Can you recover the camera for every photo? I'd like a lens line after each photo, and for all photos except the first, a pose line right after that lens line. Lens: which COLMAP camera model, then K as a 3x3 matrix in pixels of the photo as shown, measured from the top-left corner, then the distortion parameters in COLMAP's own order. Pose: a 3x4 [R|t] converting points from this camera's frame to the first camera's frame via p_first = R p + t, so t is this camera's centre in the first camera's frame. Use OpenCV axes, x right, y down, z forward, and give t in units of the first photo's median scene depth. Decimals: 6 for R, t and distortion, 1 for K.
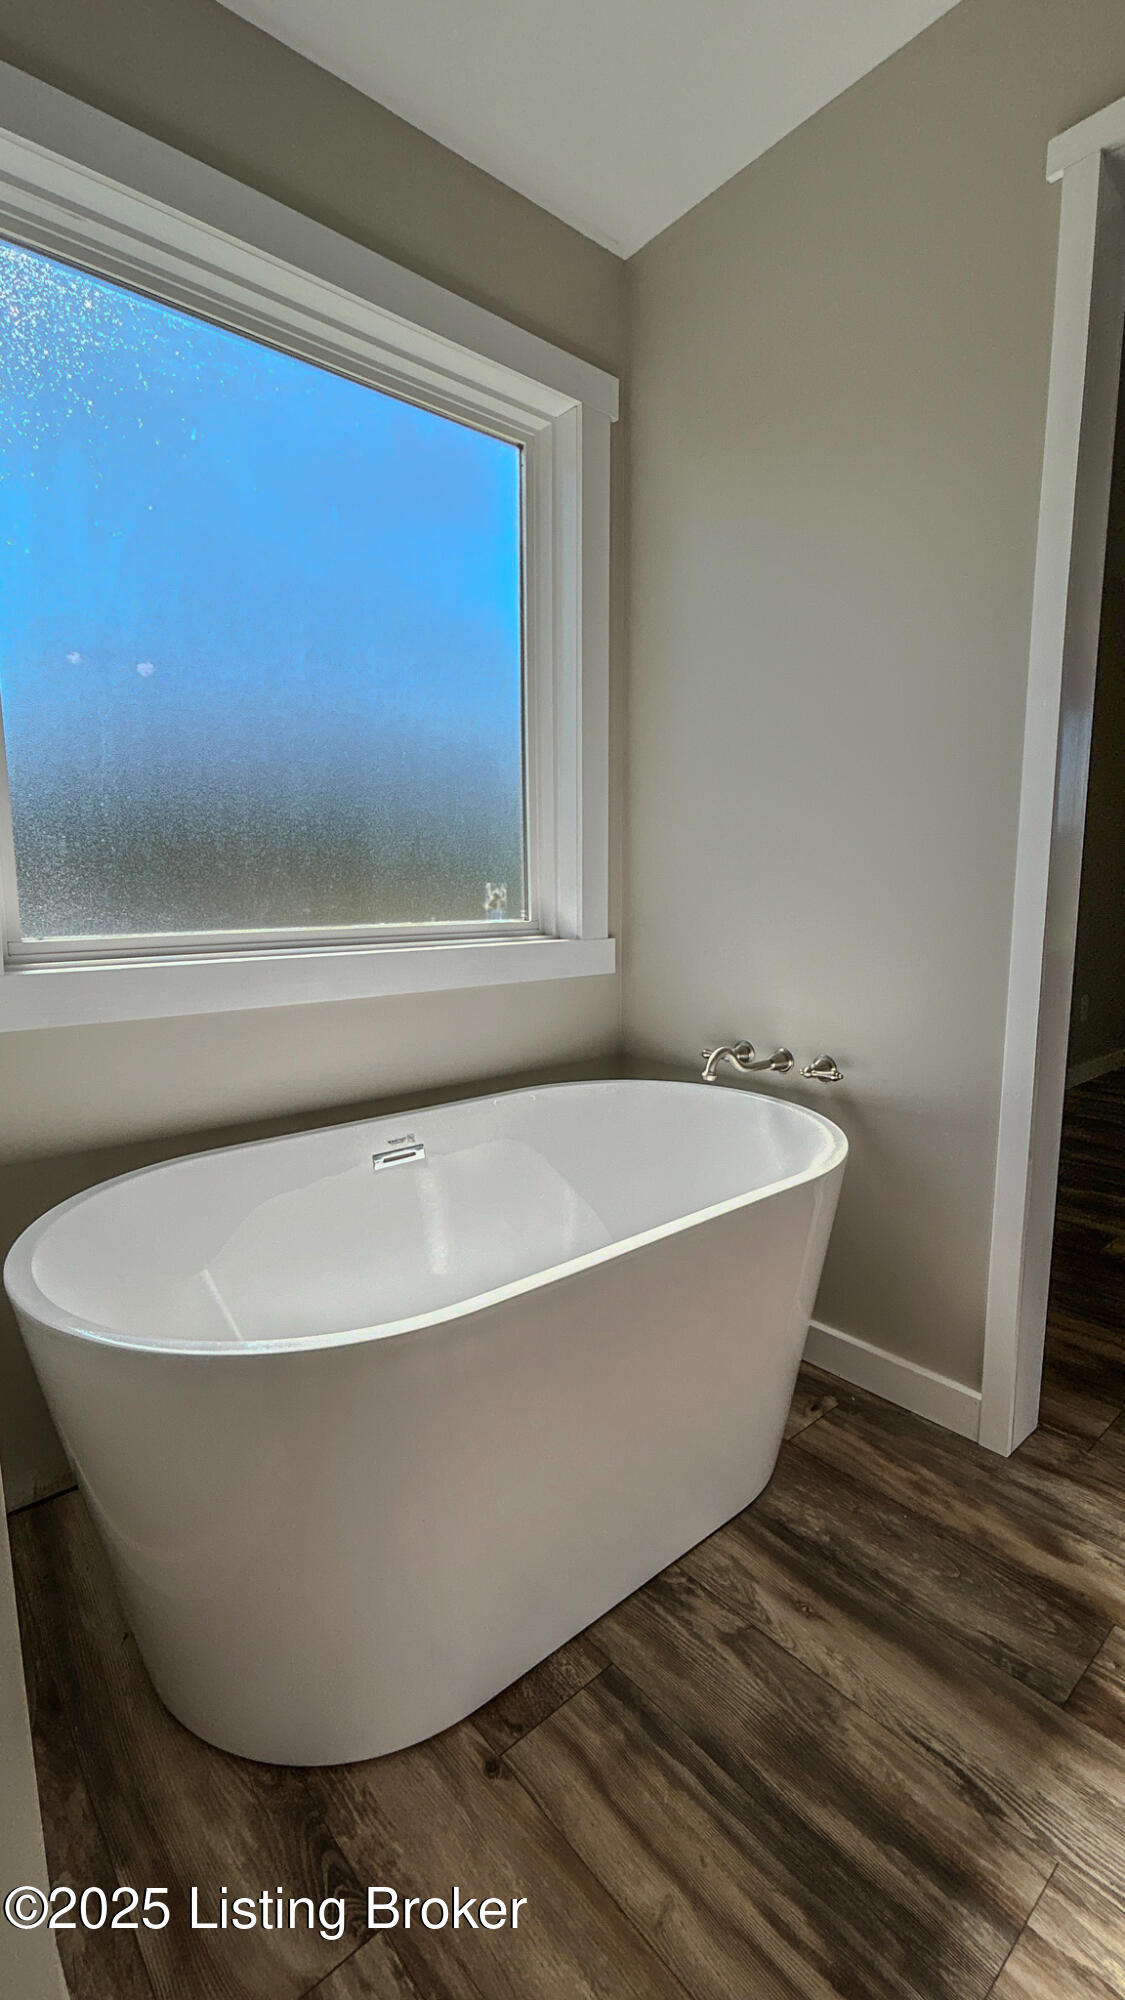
lens RADIAL K [[873.8, 0, 562.5], [0, 873.8, 1000.0], [0, 0, 1]] dist [-0.001794, 0.000722]
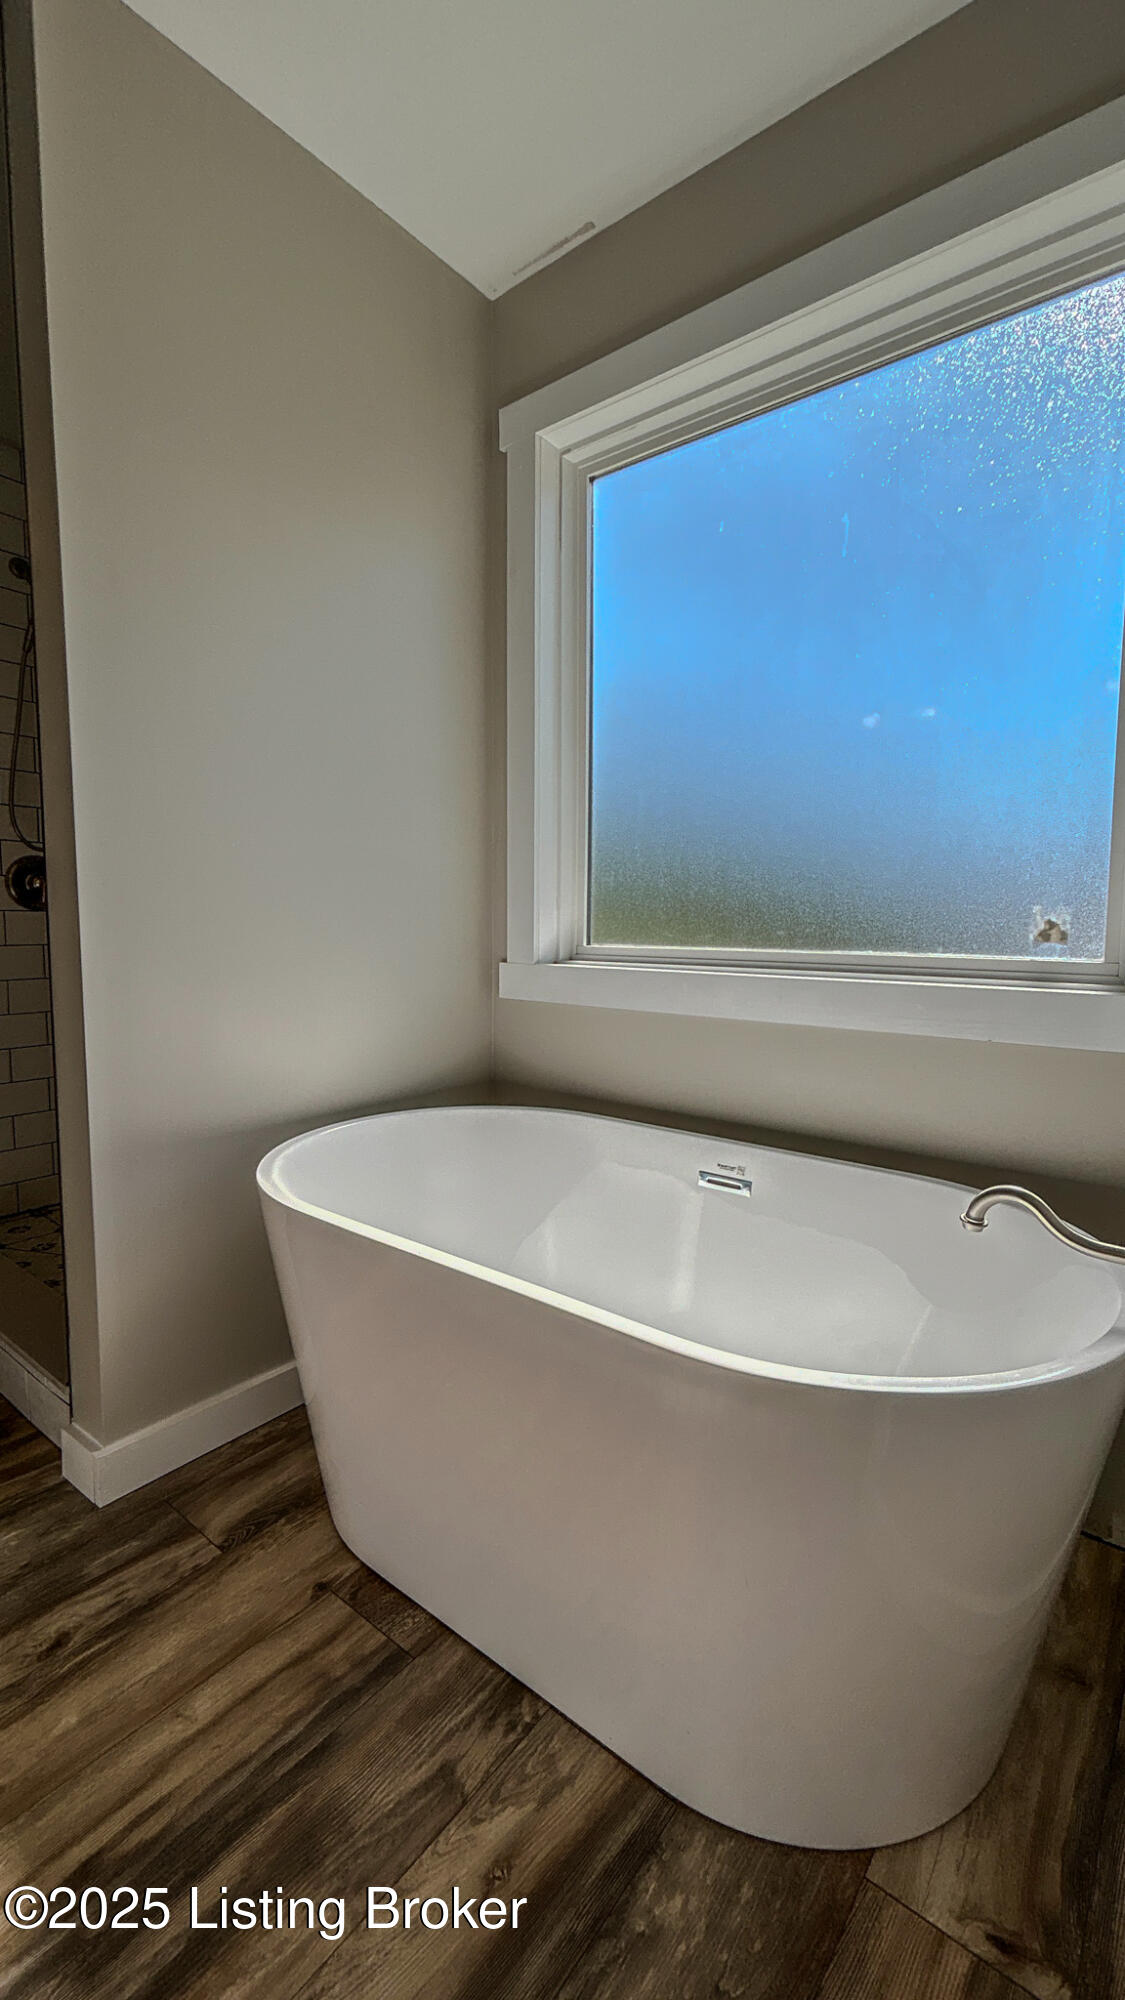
lens RADIAL K [[830.8, 0, 562.5], [0, 830.8, 1000.0], [0, 0, 1]] dist [-0.004641, -0.000711]
pose [[0.183631, 0.102236, -0.977664, 0.976225], [-0.136384, 0.987607, 0.077659, -0.104067], [0.973488, 0.119078, 0.195298, 0.902368]]
